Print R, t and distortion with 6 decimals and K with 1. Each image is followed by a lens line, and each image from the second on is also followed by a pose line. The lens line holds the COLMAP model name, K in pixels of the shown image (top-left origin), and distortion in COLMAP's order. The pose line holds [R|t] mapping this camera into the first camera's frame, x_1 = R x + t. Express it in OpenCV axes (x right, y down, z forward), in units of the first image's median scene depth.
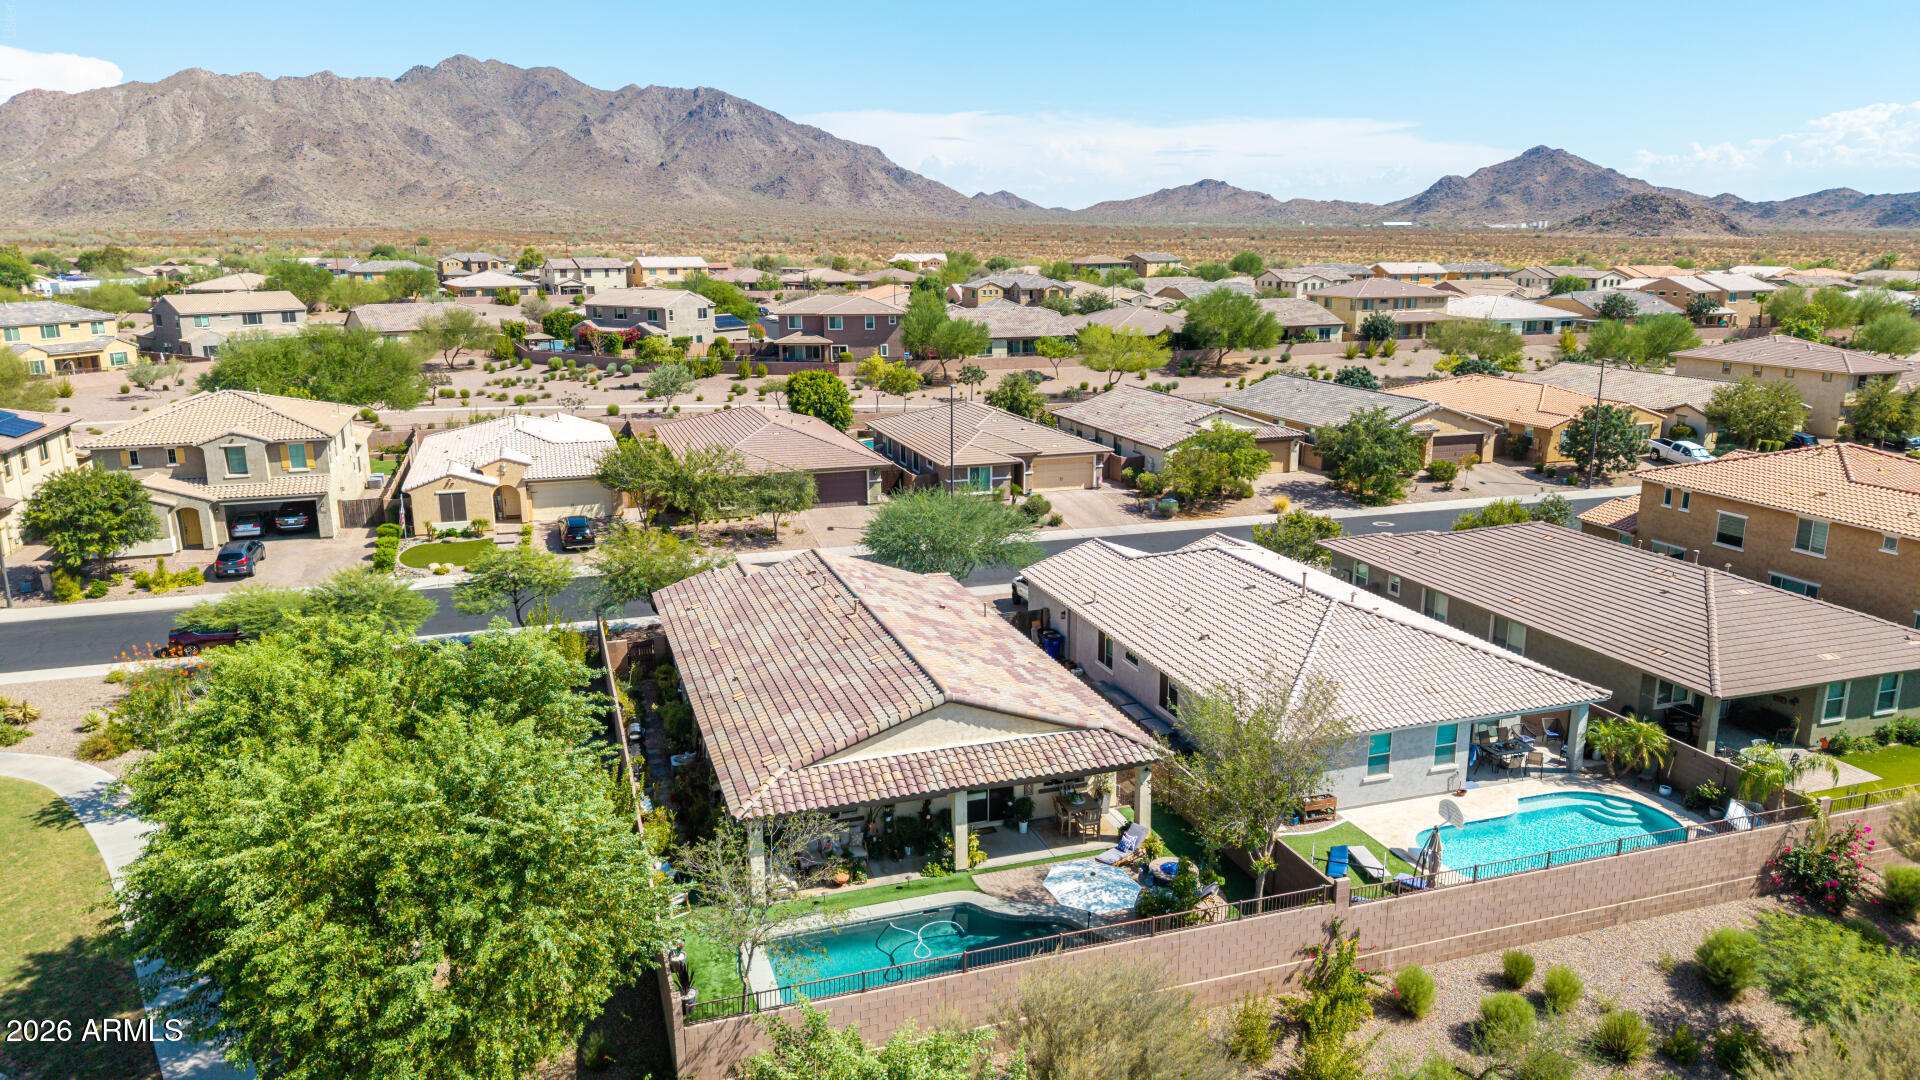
lens RADIAL K [[1280.2, 0, 960.0], [0, 1280.2, 540.0], [0, 0, 1]] dist [0.025315, -0.023107]
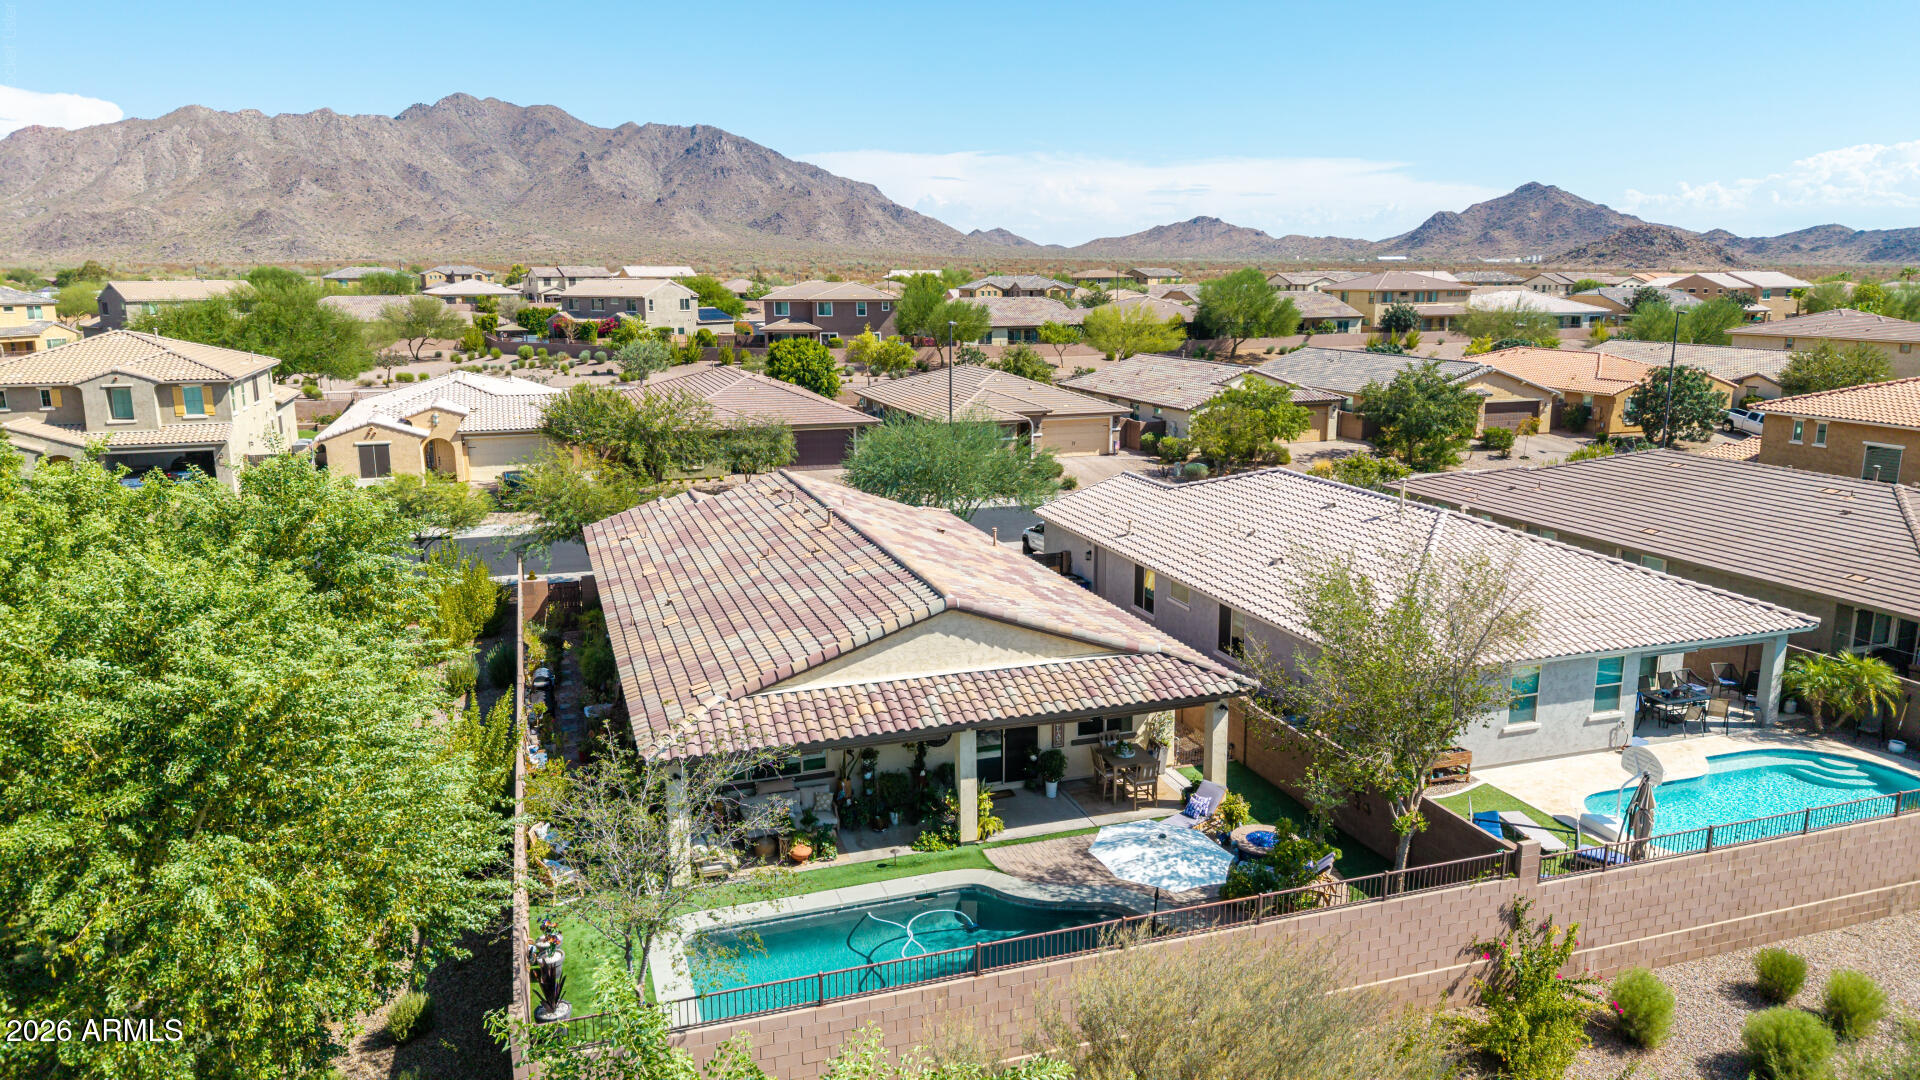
lens RADIAL K [[1280.2, 0, 960.0], [0, 1280.2, 540.0], [0, 0, 1]] dist [0.025315, -0.023107]
pose [[0.999995, -0.000680, 0.003072, -0.002223], [0.000766, 0.999607, -0.028030, 0.041584], [-0.003051, 0.028032, 0.999602, 0.106556]]
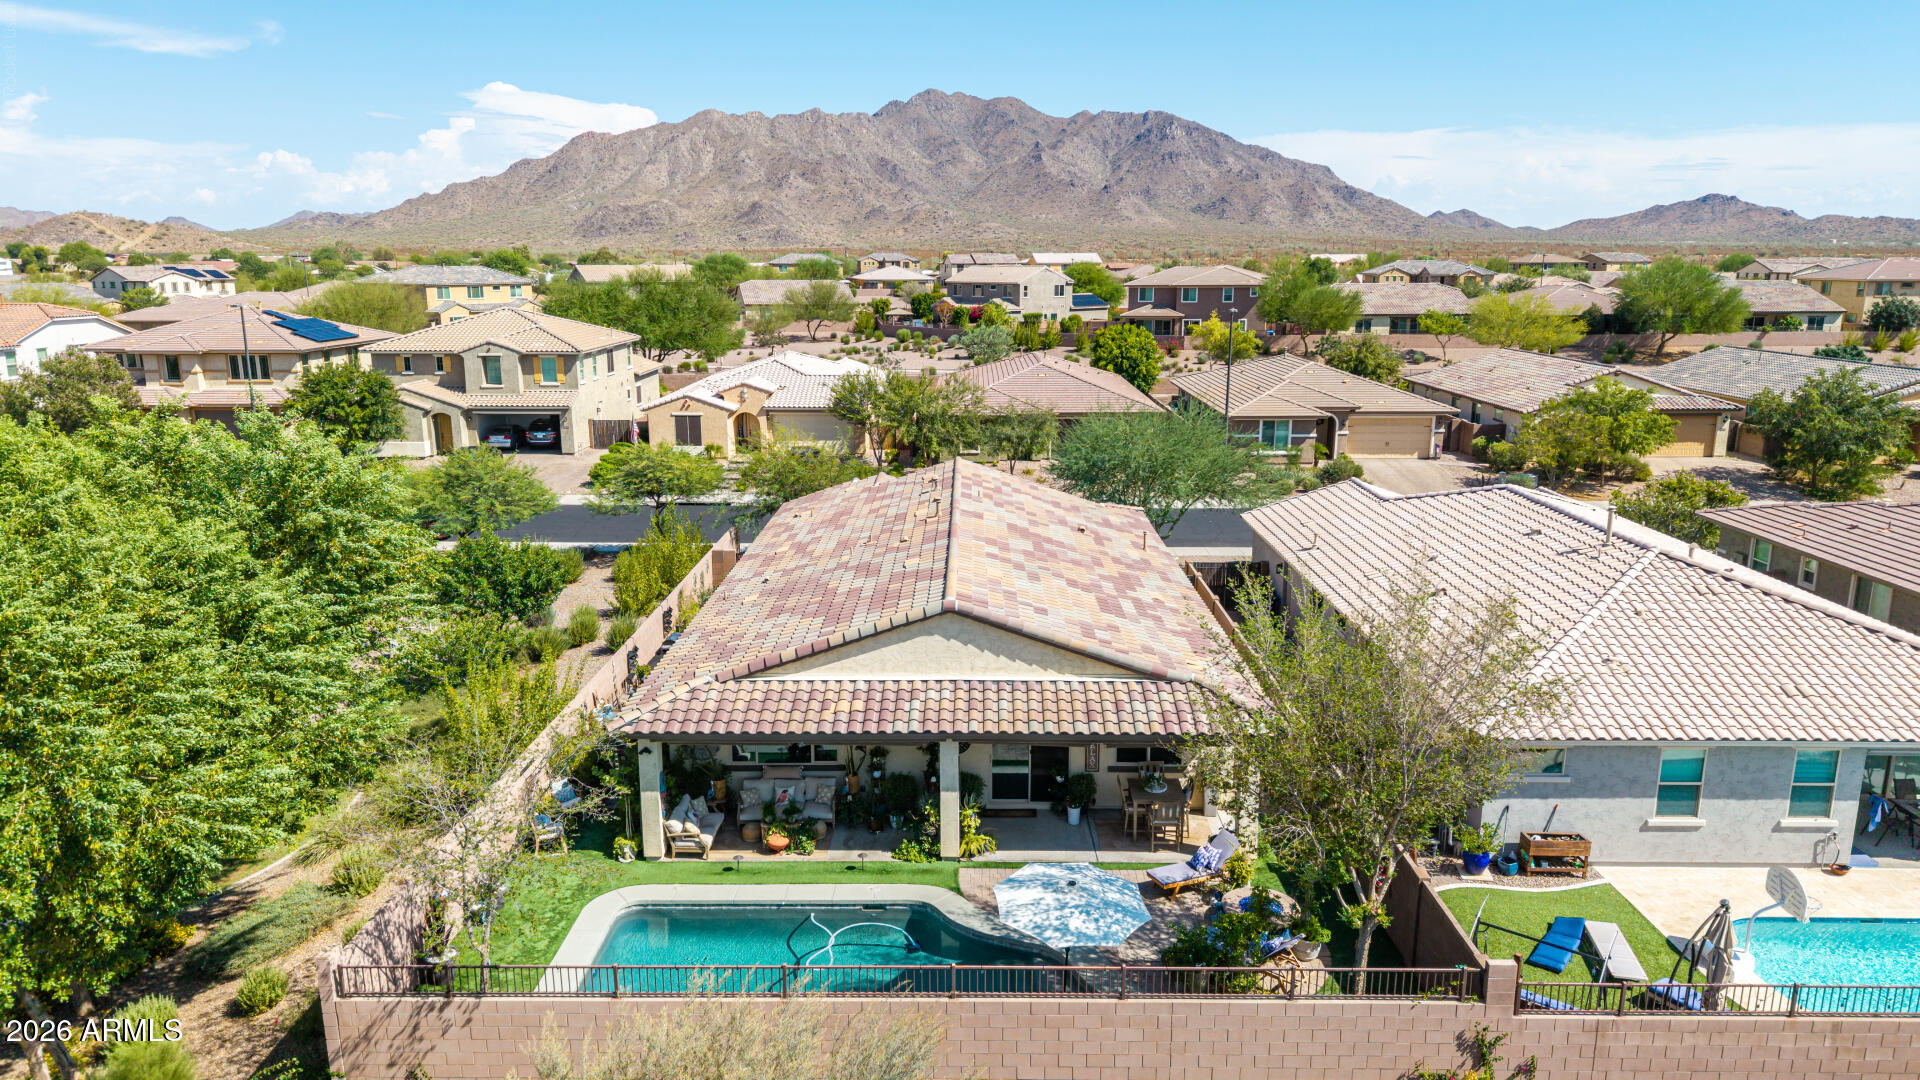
lens RADIAL K [[1280.2, 0, 960.0], [0, 1280.2, 540.0], [0, 0, 1]] dist [0.025315, -0.023107]
pose [[0.945466, 0.072393, -0.317576, 0.081395], [-0.077871, 0.996953, -0.004571, 0.034994], [0.316277, 0.029052, 0.948222, 0.133999]]
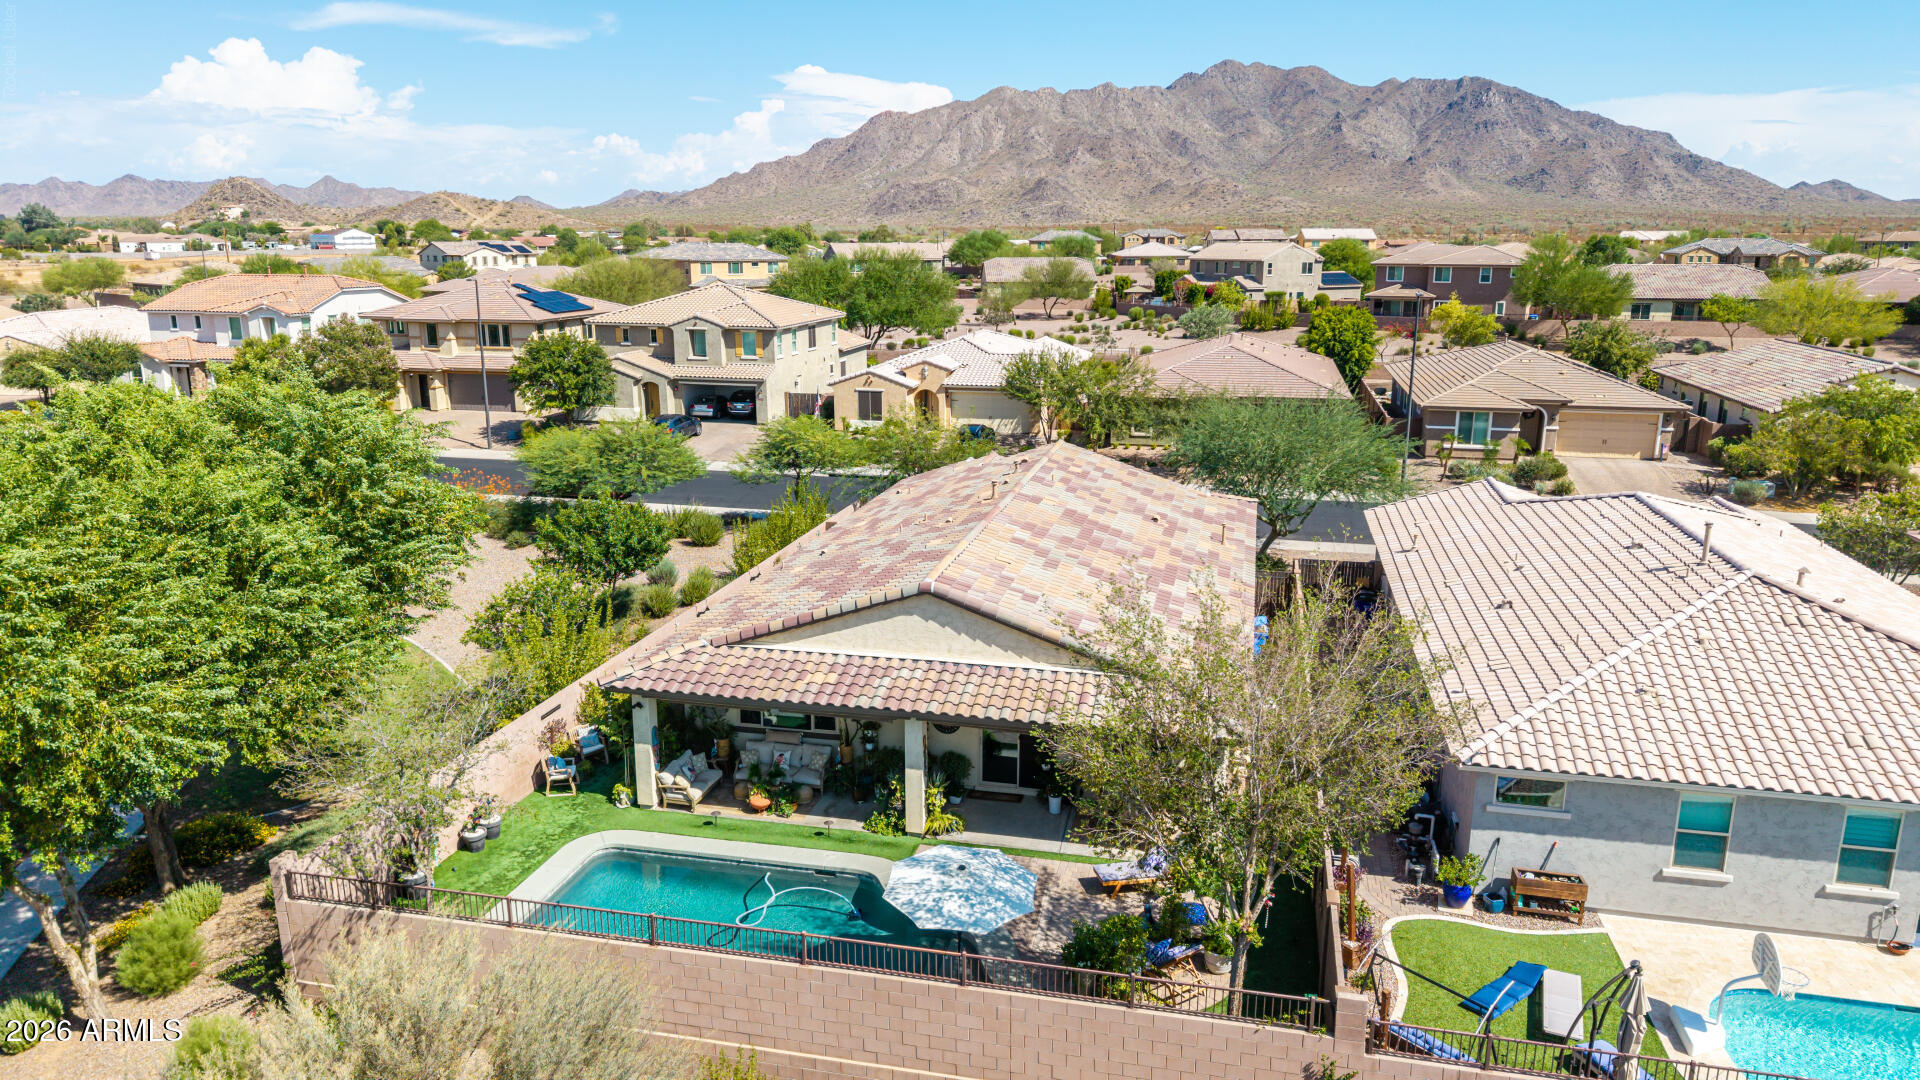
lens RADIAL K [[1280.2, 0, 960.0], [0, 1280.2, 540.0], [0, 0, 1]] dist [0.025315, -0.023107]
pose [[0.853246, 0.125363, -0.506217, 0.136831], [-0.125174, 0.991533, 0.034563, 0.027567], [0.506263, 0.033875, 0.861713, 0.156336]]
